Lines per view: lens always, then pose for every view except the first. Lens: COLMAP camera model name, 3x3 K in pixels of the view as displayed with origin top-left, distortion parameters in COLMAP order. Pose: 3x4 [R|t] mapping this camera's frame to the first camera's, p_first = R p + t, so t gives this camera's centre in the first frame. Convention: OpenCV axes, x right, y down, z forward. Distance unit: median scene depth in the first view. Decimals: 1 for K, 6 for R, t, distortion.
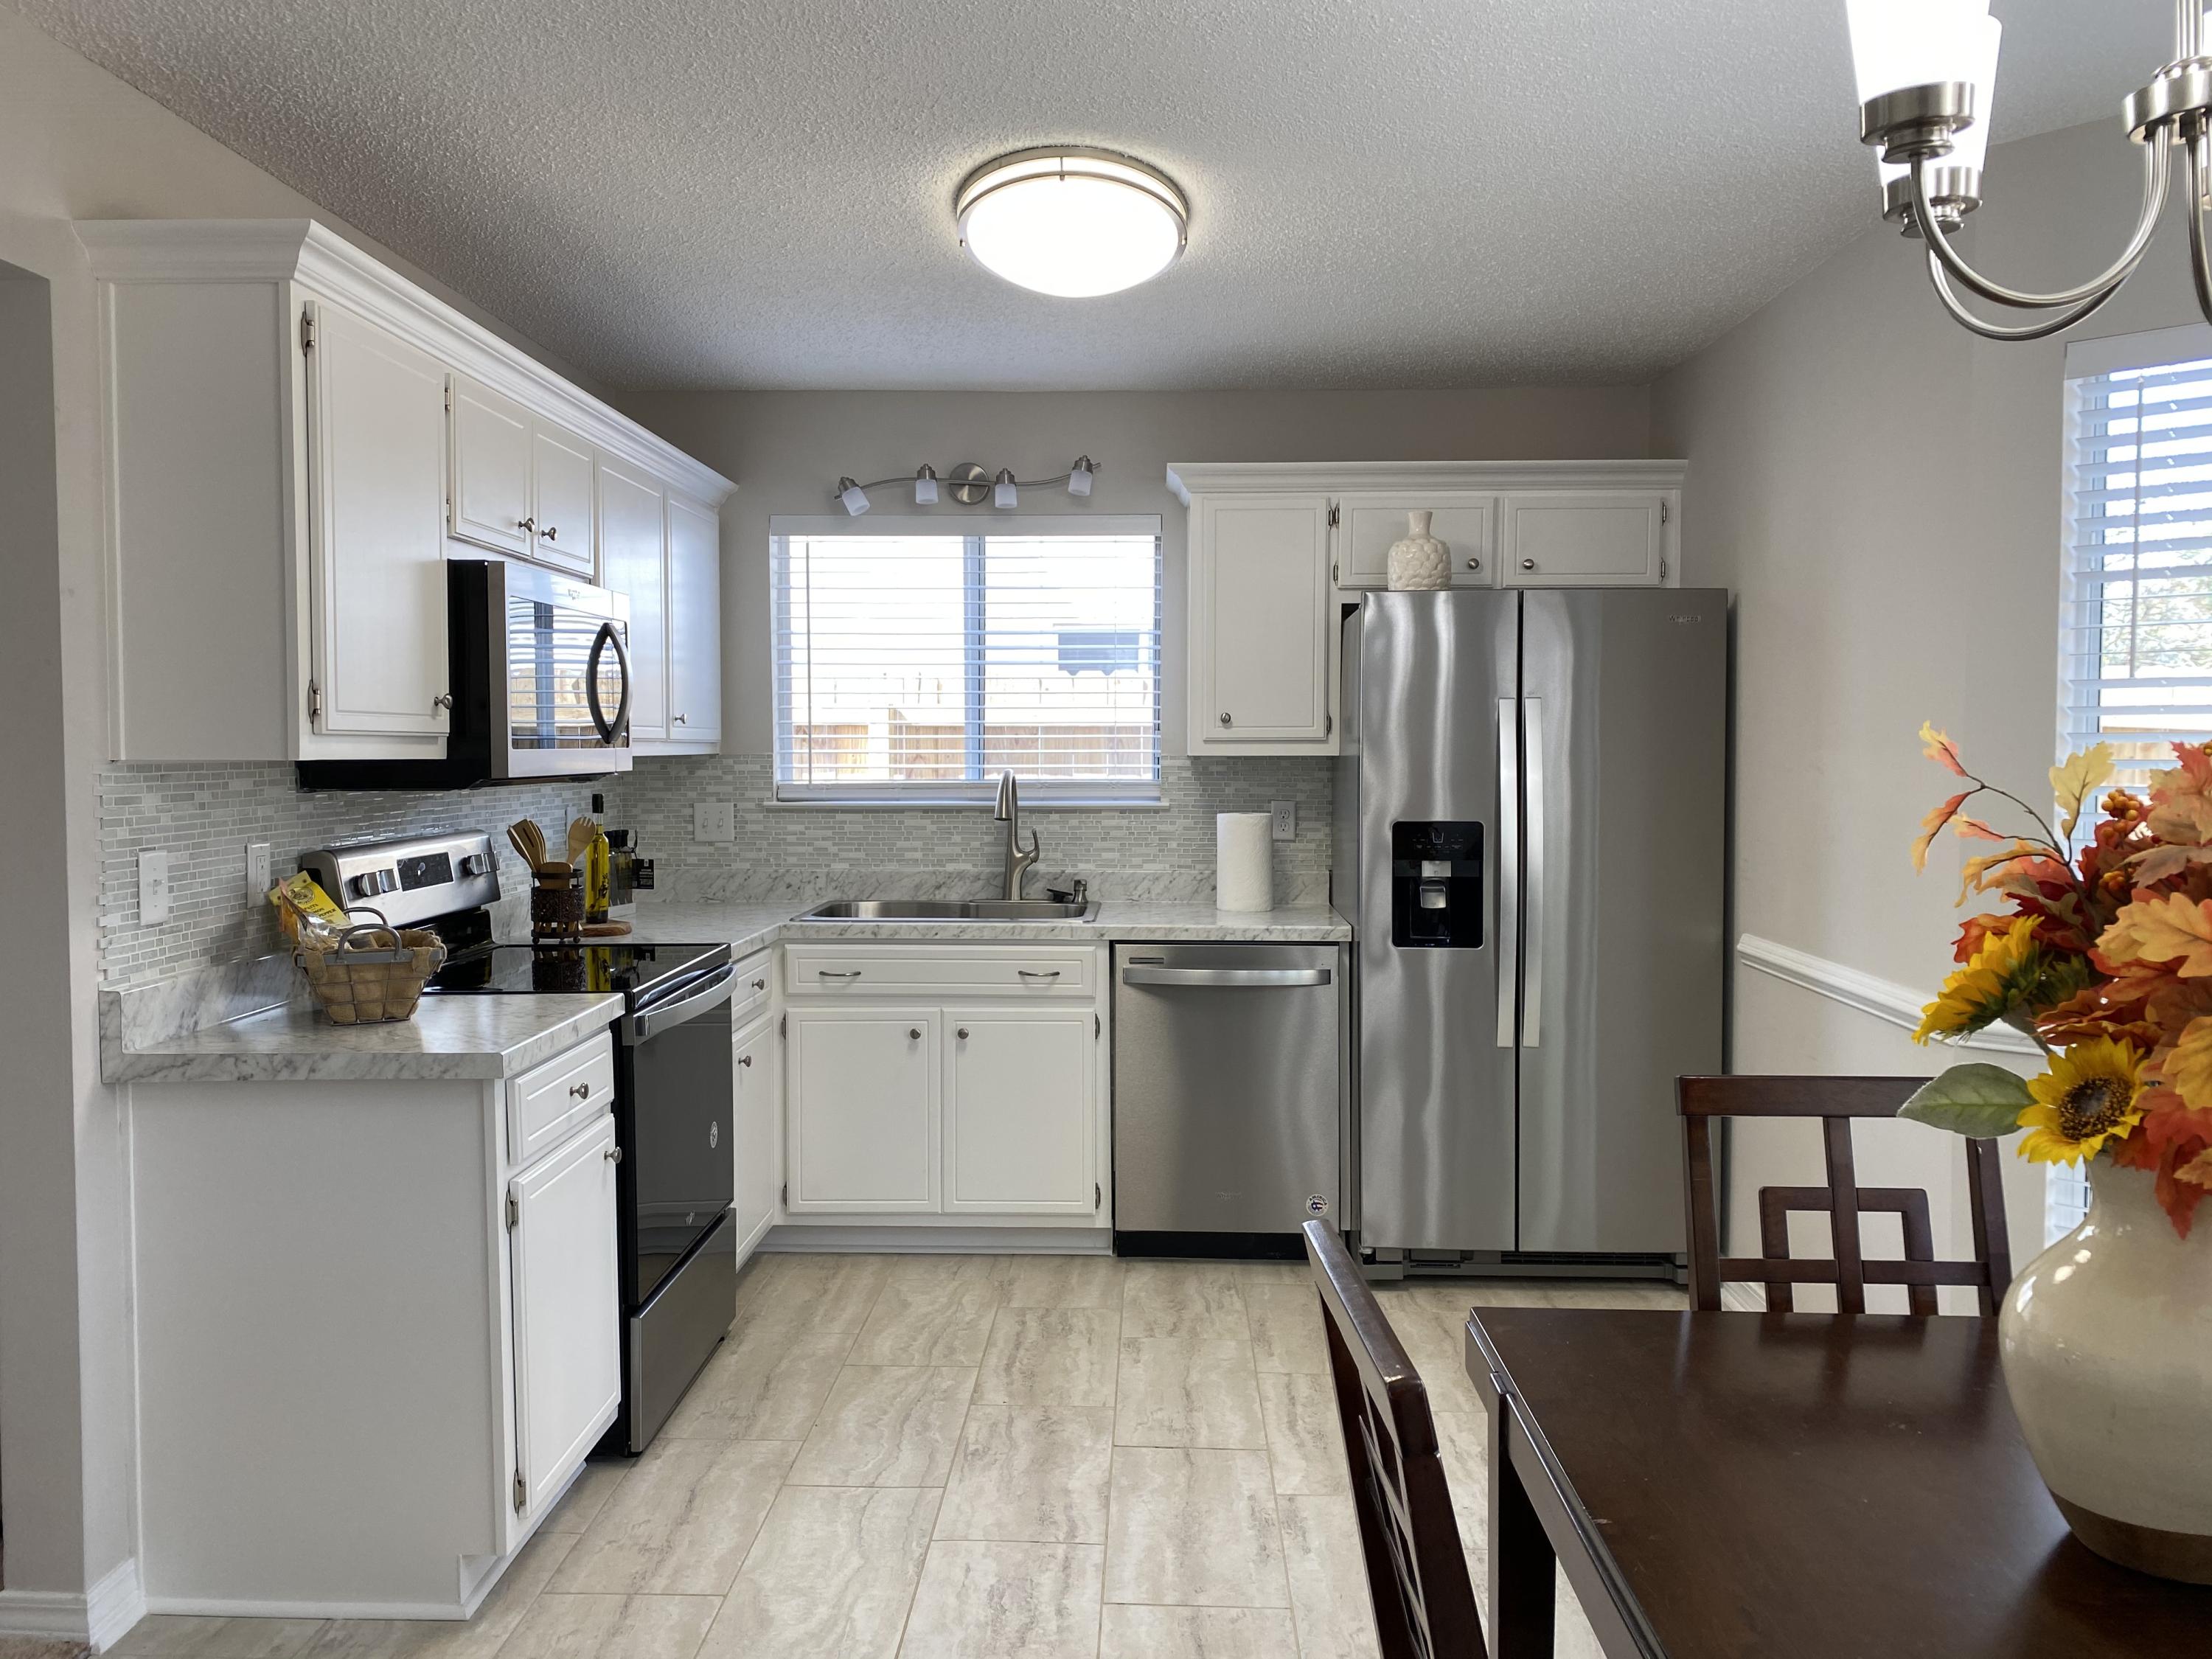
lens RADIAL K [[1680.1, 0, 1118.0], [0, 1680.1, 836.2], [0, 0, 1]] dist [0.036663, -0.052506]
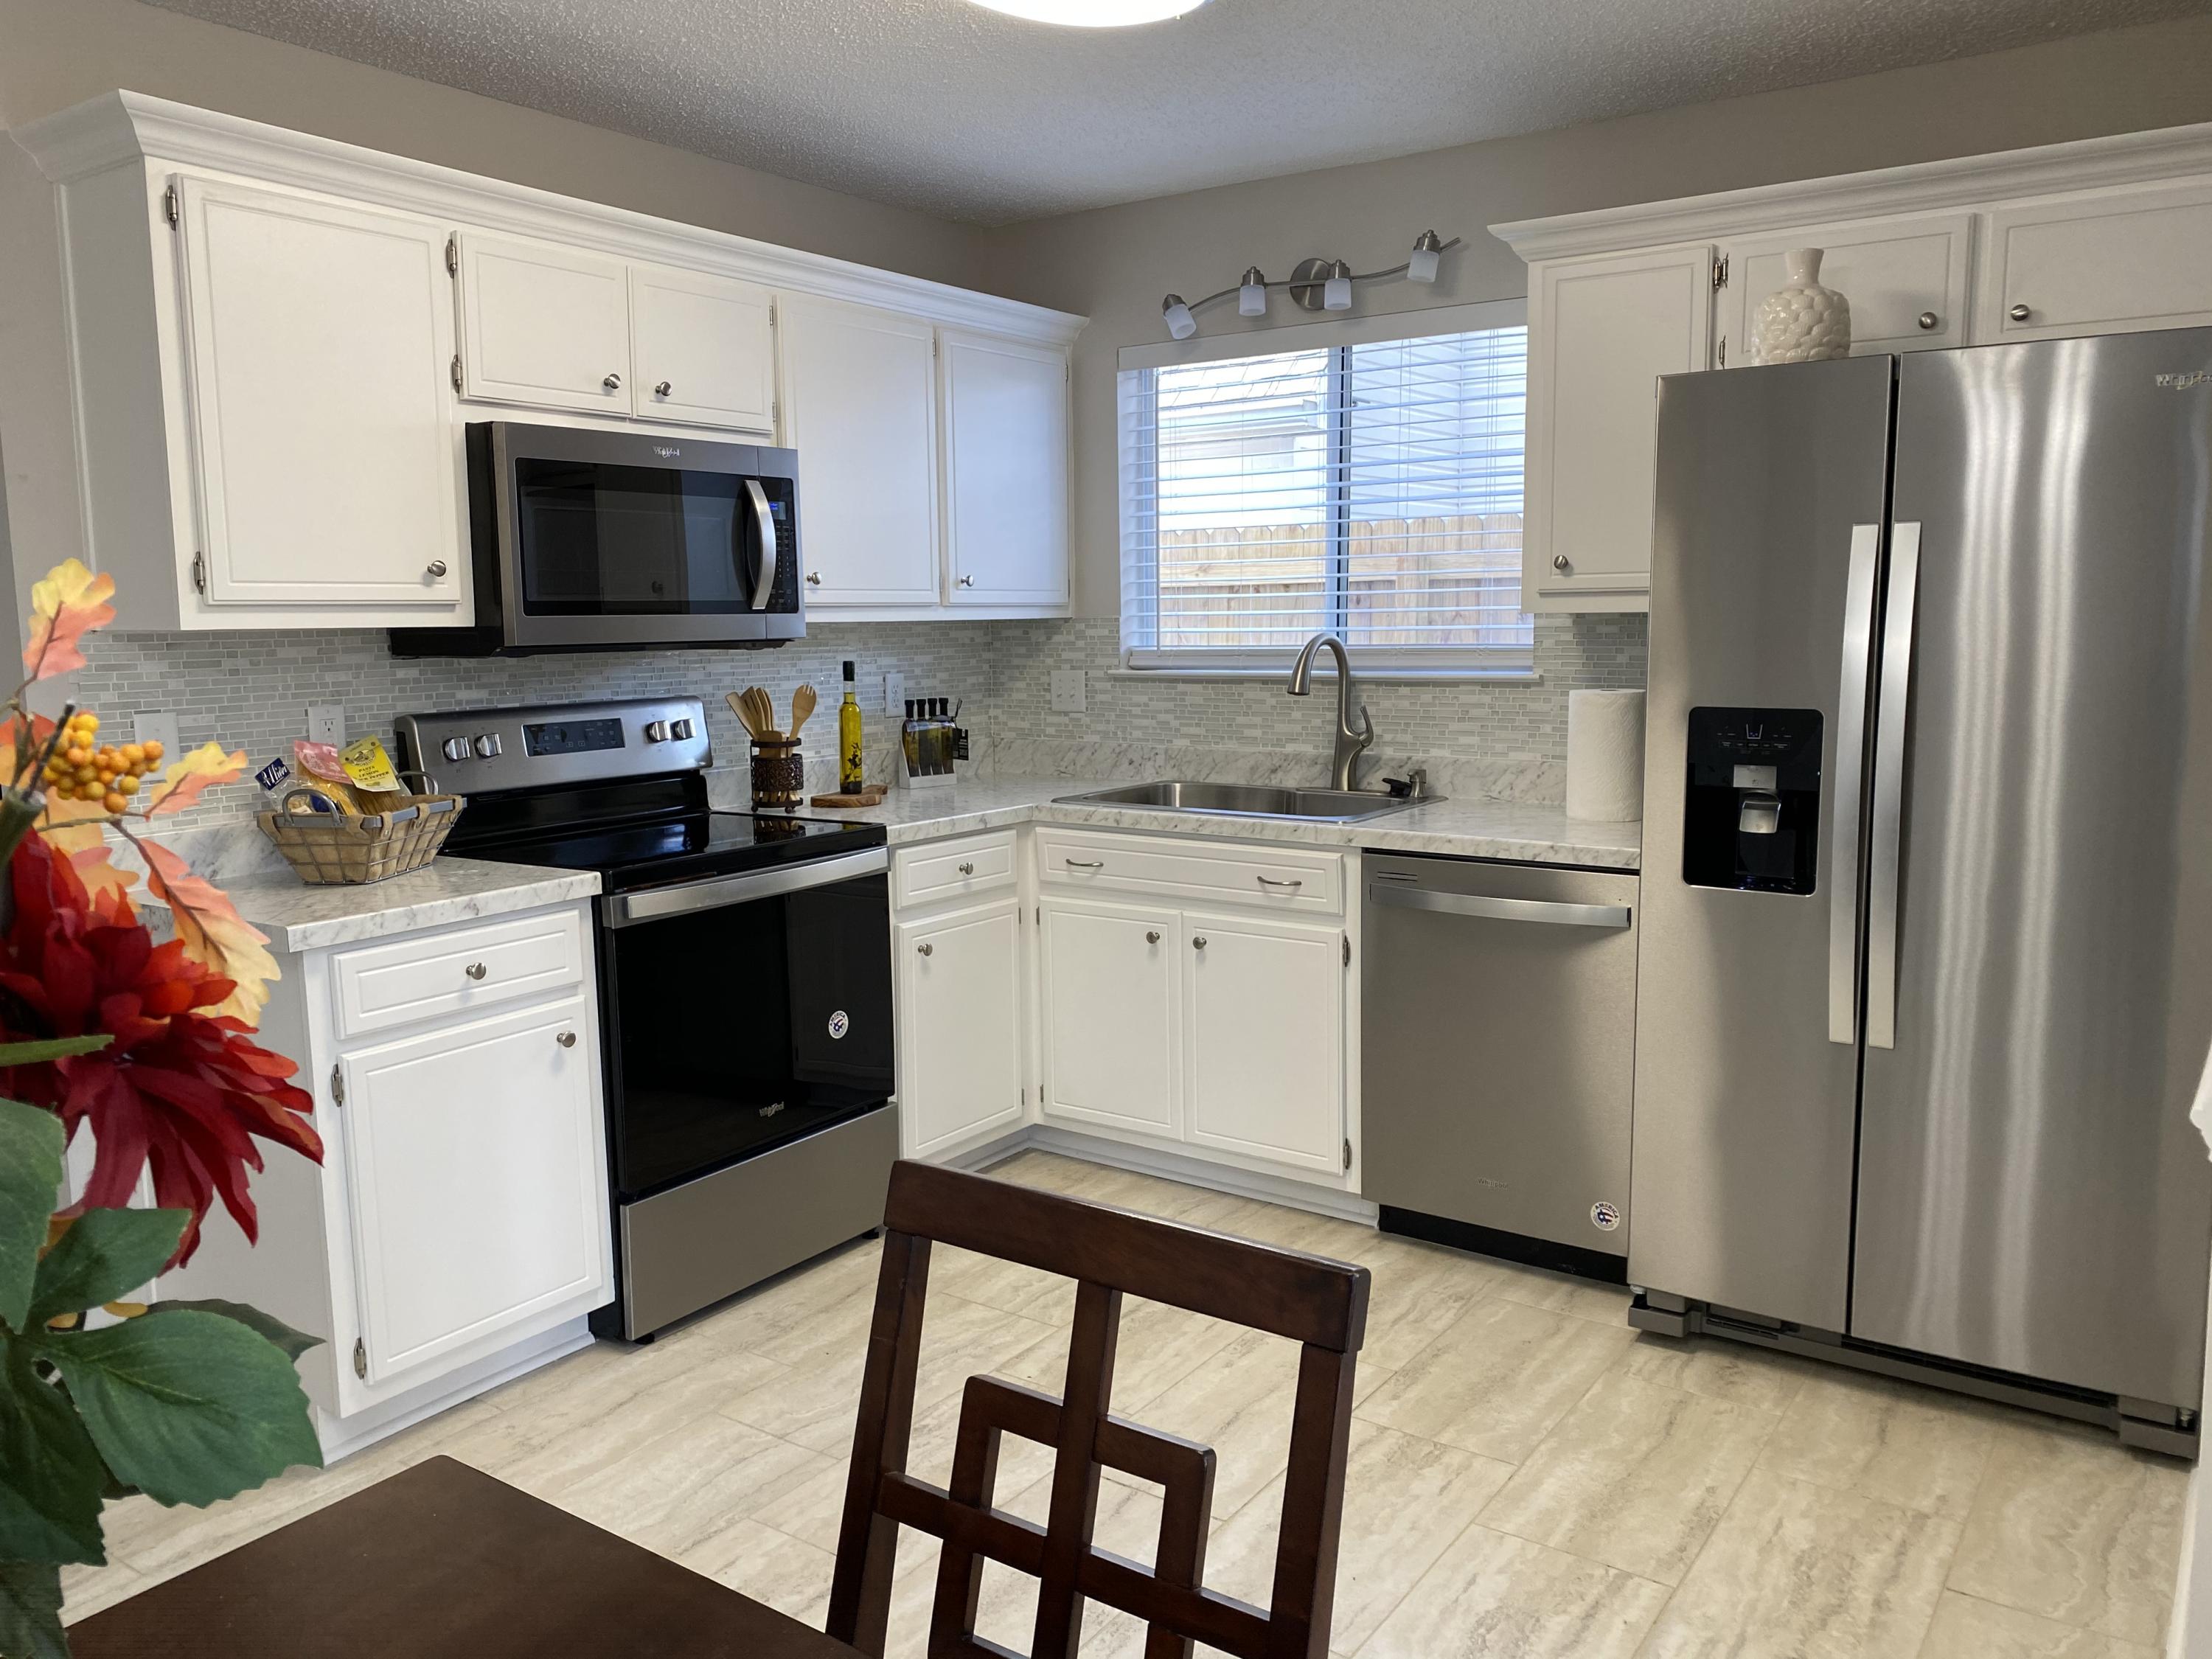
lens RADIAL K [[1680.1, 0, 1104.5], [0, 1680.1, 843.6], [0, 0, 1]] dist [0.036663, -0.052506]
pose [[0.832507, 0.066184, -0.550048, 0.321182], [-0.017797, 0.995521, 0.092848, -0.011756], [0.553729, -0.067507, 0.829956, 0.250328]]
